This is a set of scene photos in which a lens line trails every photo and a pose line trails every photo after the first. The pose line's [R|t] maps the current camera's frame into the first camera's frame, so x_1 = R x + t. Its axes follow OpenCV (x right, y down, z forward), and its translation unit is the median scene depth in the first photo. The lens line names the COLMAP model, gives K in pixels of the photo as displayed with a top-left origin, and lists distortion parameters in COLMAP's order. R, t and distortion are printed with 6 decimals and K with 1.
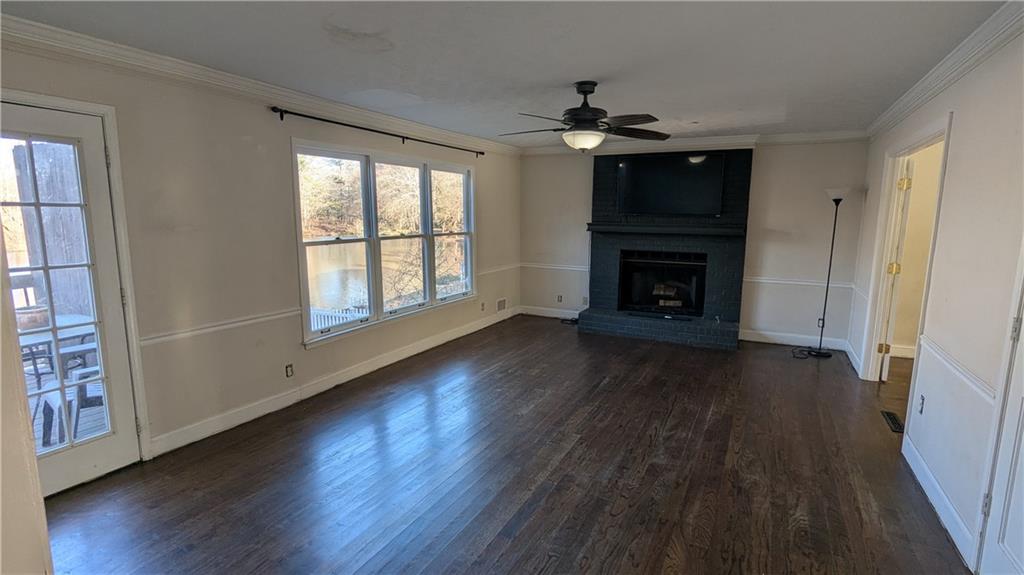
lens RADIAL K [[482.4, 0, 508.0], [0, 482.4, 289.1], [0, 0, 1]] dist [-0.000508, 0.001916]
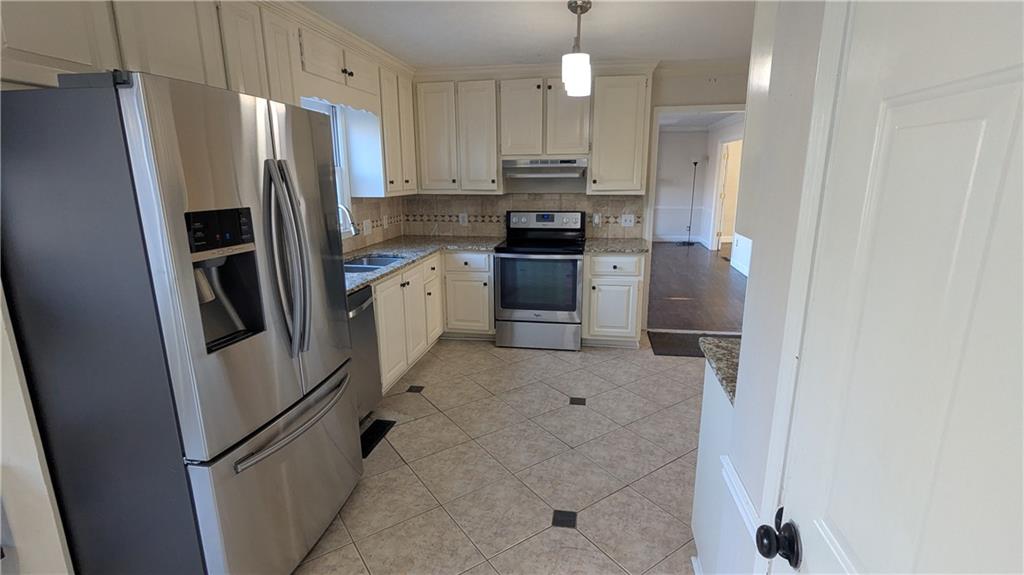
lens RADIAL K [[482.4, 0, 513.1], [0, 482.4, 287.1], [0, 0, 1]] dist [-0.000508, 0.001916]
pose [[0.952525, -0.085750, 0.292135, -0.720904], [0.062565, 0.994170, 0.087818, 0.109776], [-0.297962, -0.065372, 0.952337, -0.761693]]
